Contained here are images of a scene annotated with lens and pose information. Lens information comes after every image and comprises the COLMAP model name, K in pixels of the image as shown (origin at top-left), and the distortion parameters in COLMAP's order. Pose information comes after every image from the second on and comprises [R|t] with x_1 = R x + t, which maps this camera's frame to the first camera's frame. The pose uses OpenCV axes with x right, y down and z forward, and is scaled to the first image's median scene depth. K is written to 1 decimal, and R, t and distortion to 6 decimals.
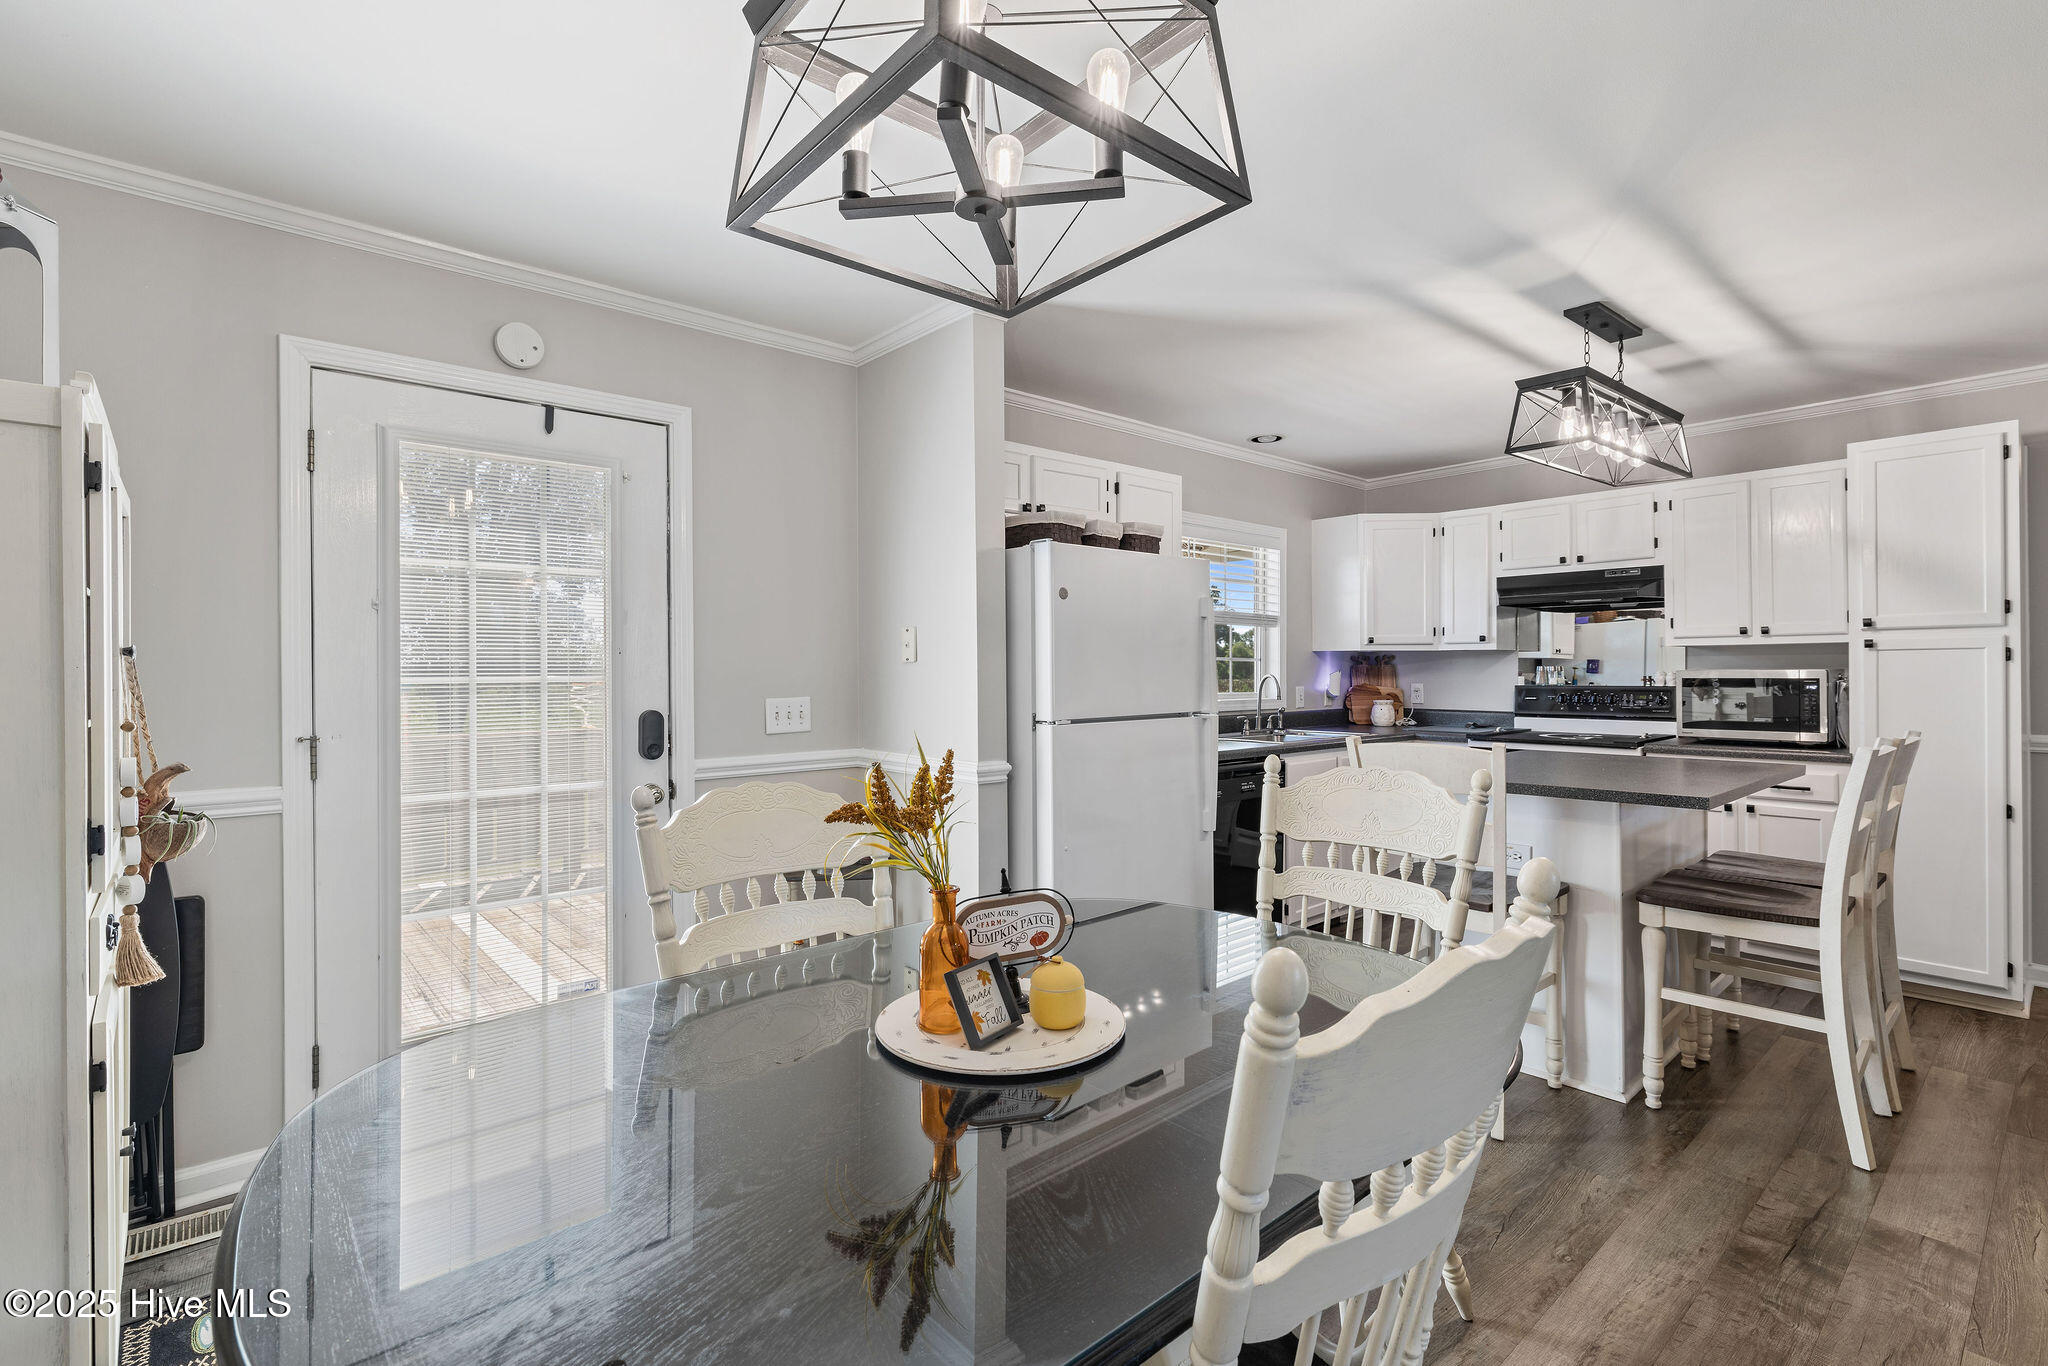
lens RADIAL K [[960.8, 0, 1021.5], [0, 960.8, 677.4], [0, 0, 1]] dist [-0.002646, 0.000039]
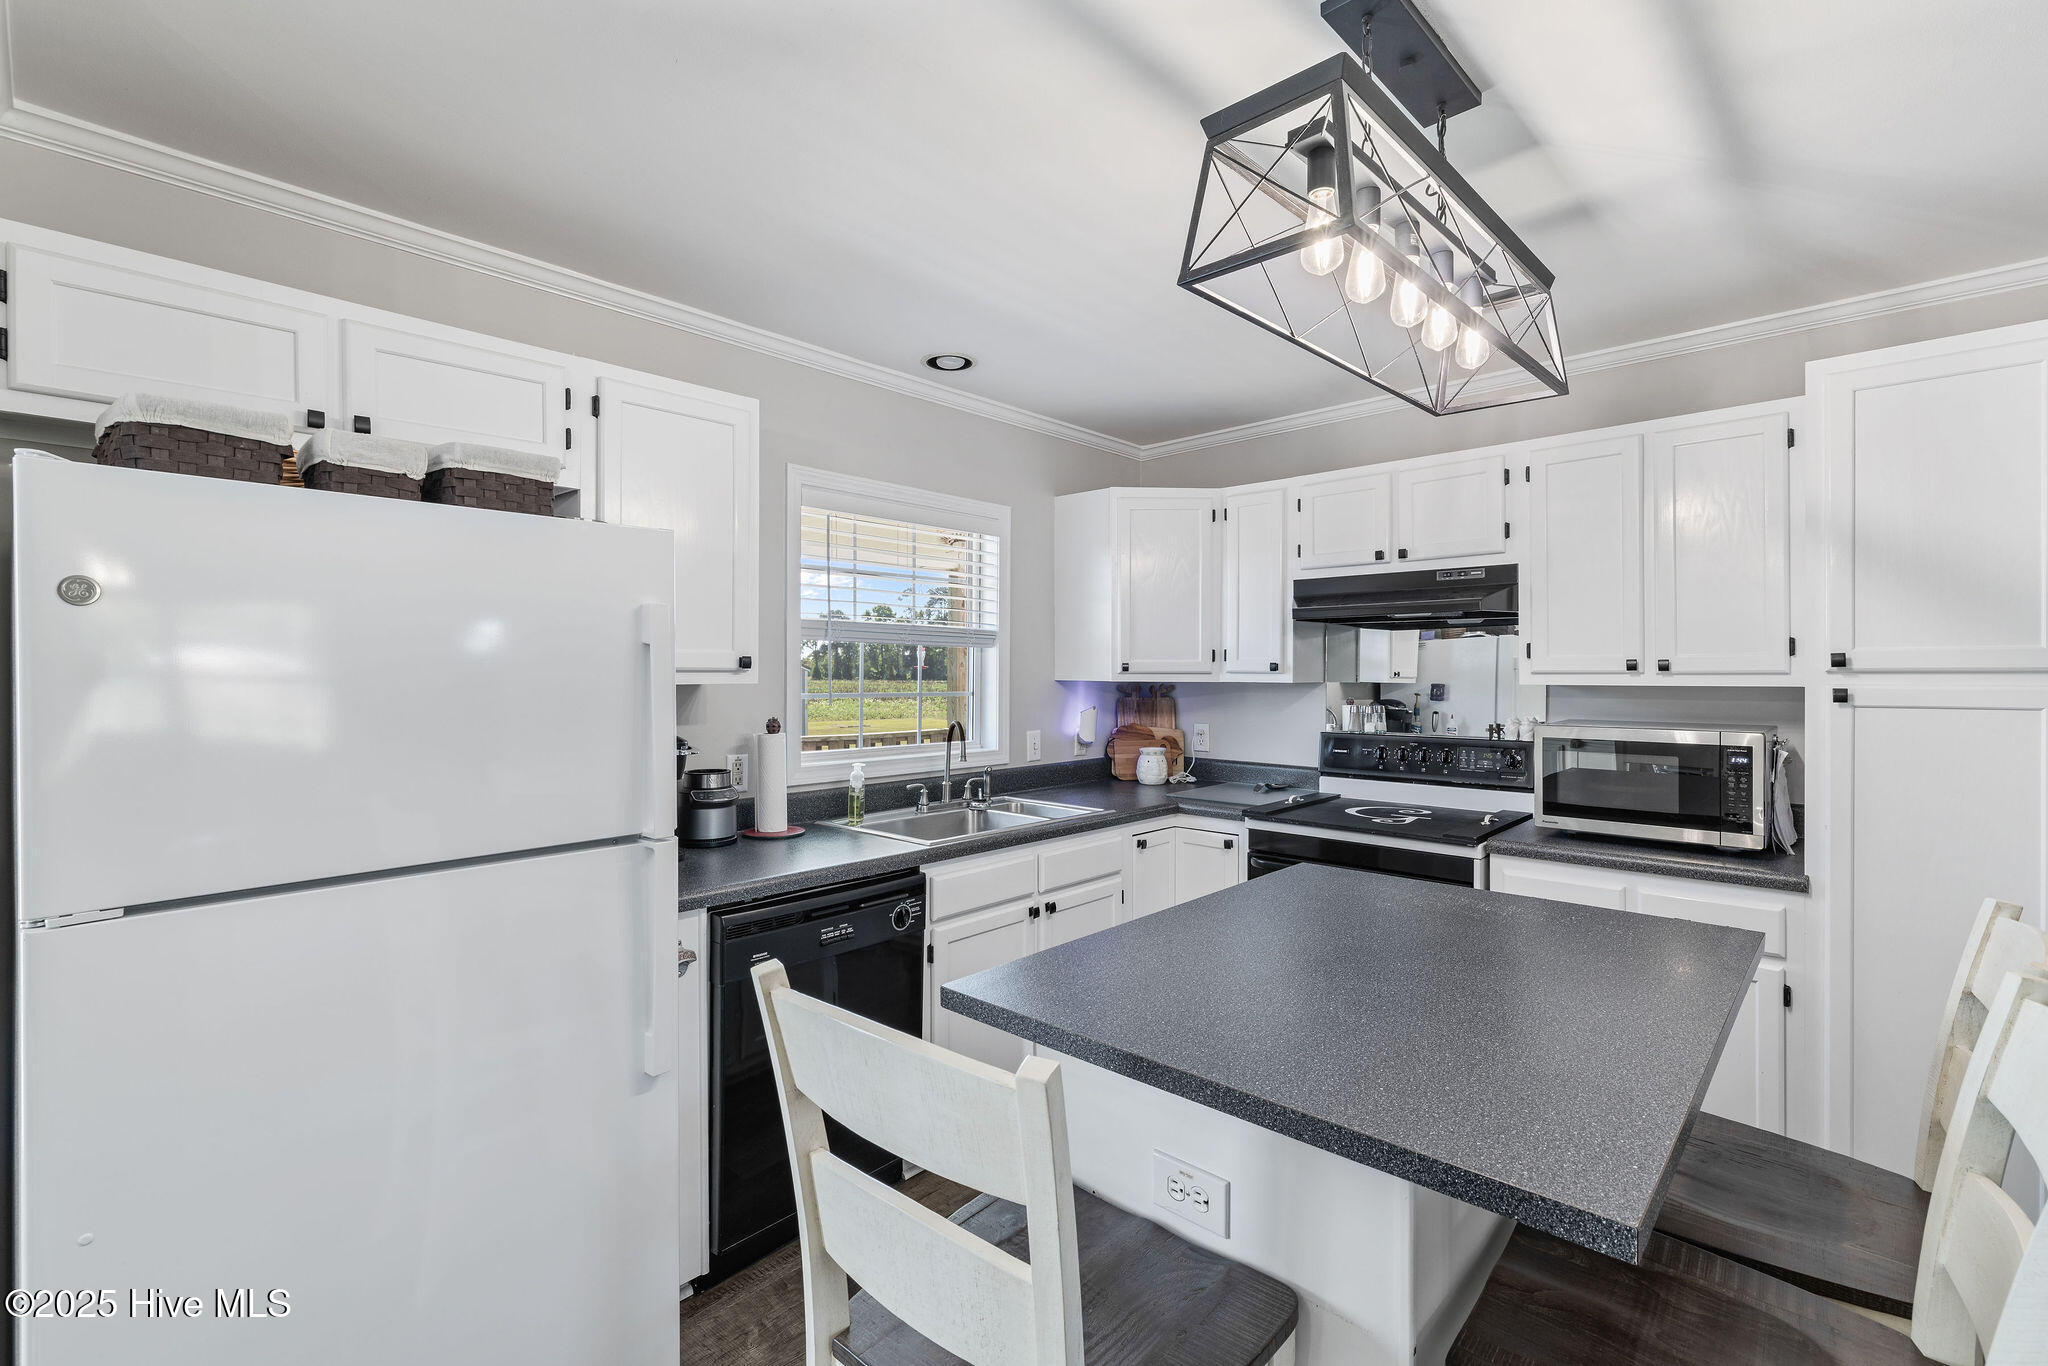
lens RADIAL K [[918.7, 0, 1032.0], [0, 918.7, 682.8], [0, 0, 1]] dist [-0.000325, 0.000013]
pose [[0.994682, 0.003458, 0.102935, 0.238057], [-0.004113, 0.999973, 0.006149, -0.032676], [-0.102911, -0.006540, 0.994669, 0.354825]]
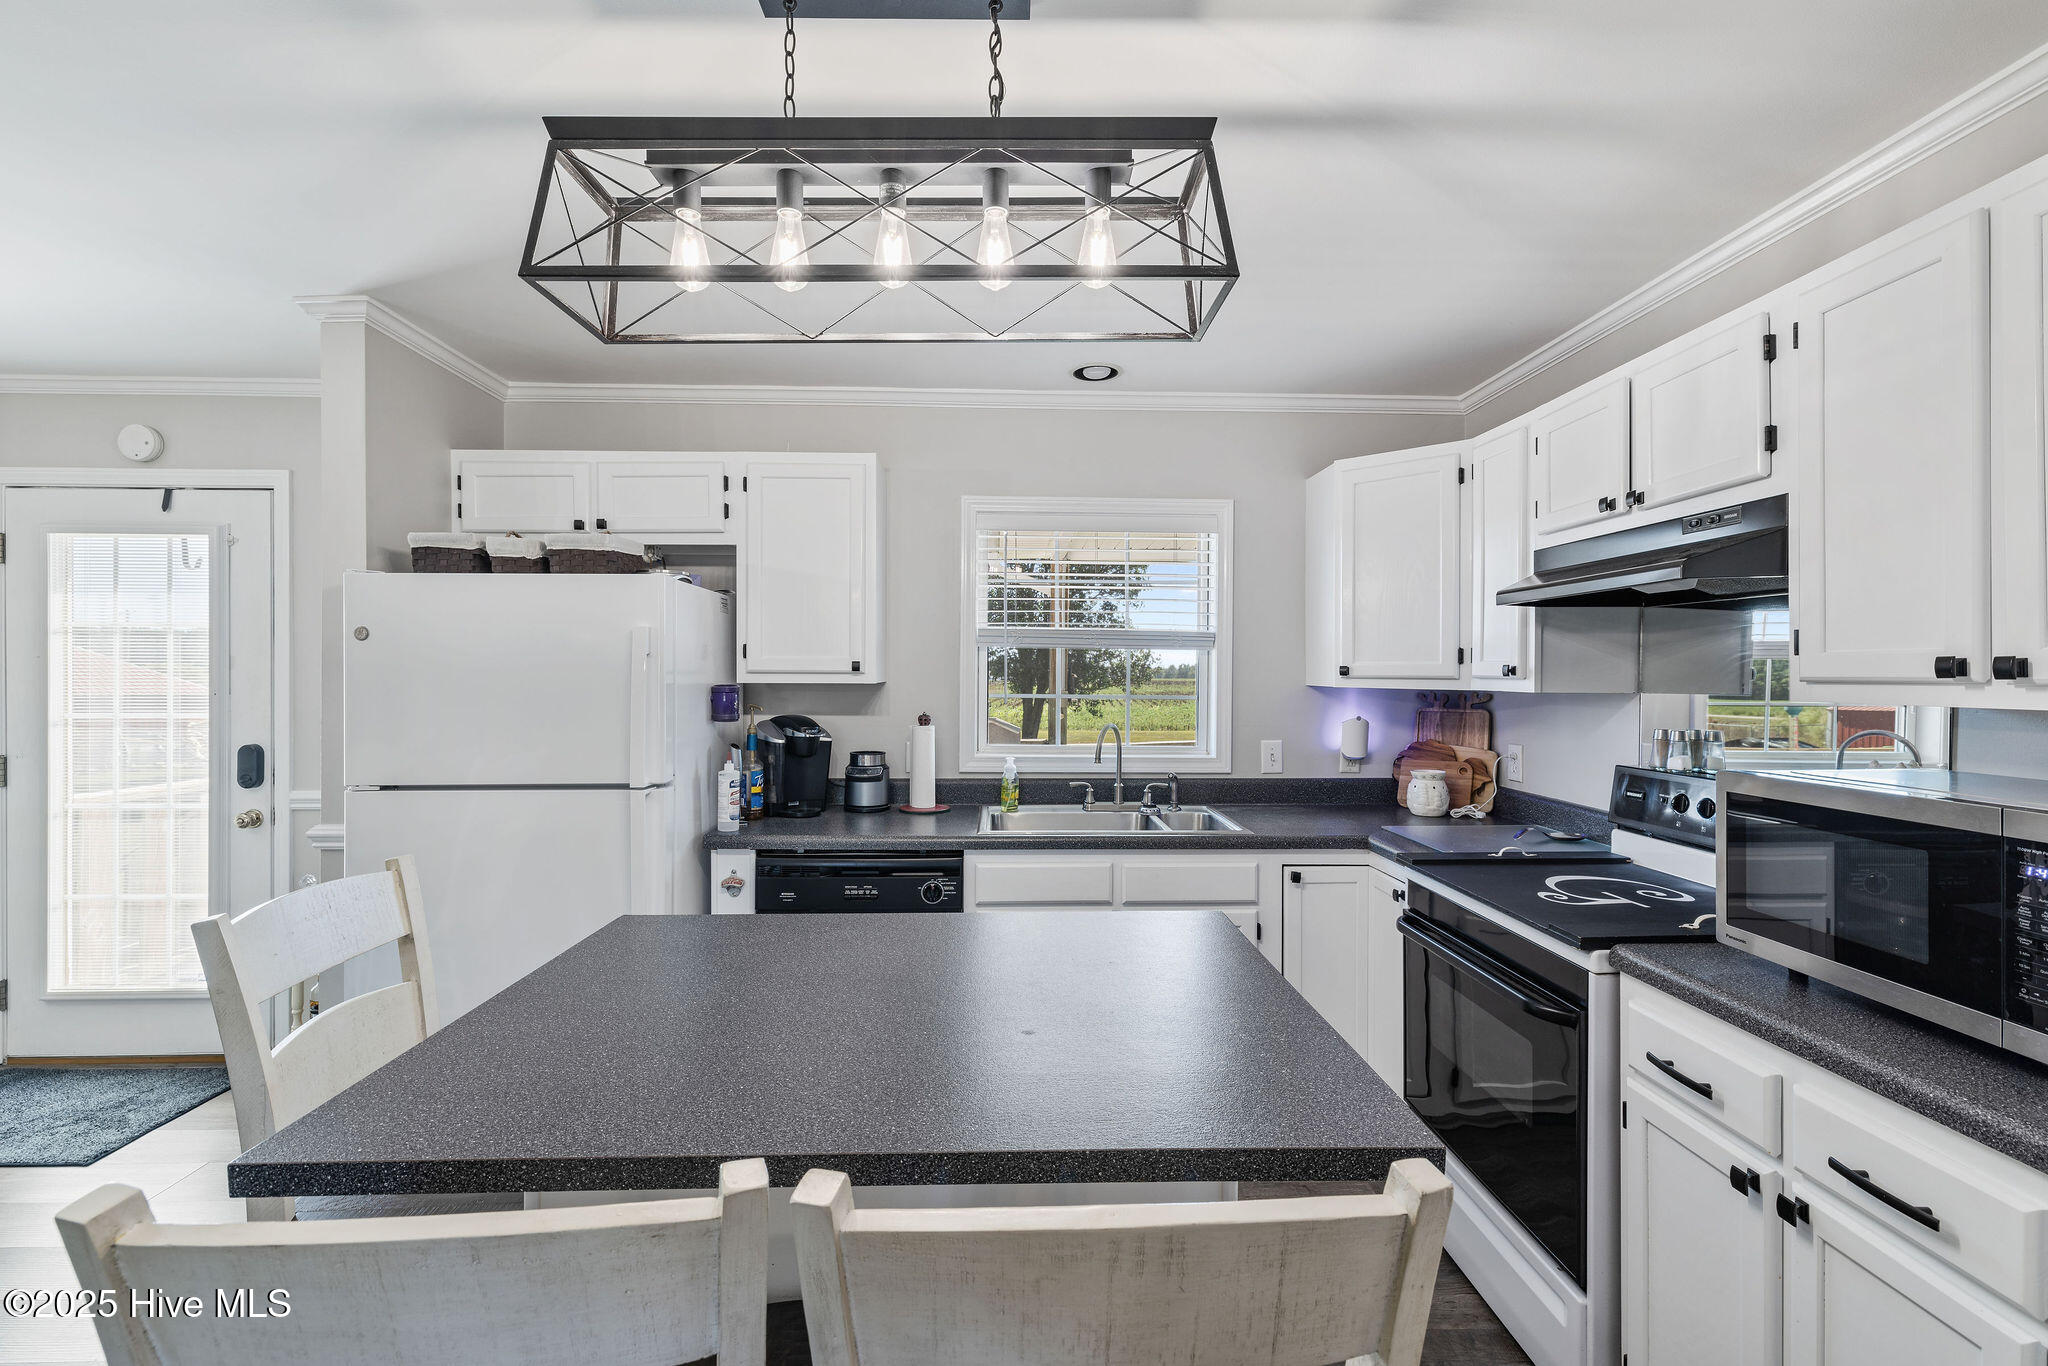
lens RADIAL K [[892.9, 0, 1024.0], [0, 892.9, 683.0], [0, 0, 1]] dist [-0.000773, 0.000027]
pose [[0.767650, 0.014937, -0.640695, 0.595368], [-0.012229, 0.999888, 0.008659, -0.035227], [0.640752, 0.001188, 0.767747, 0.469679]]
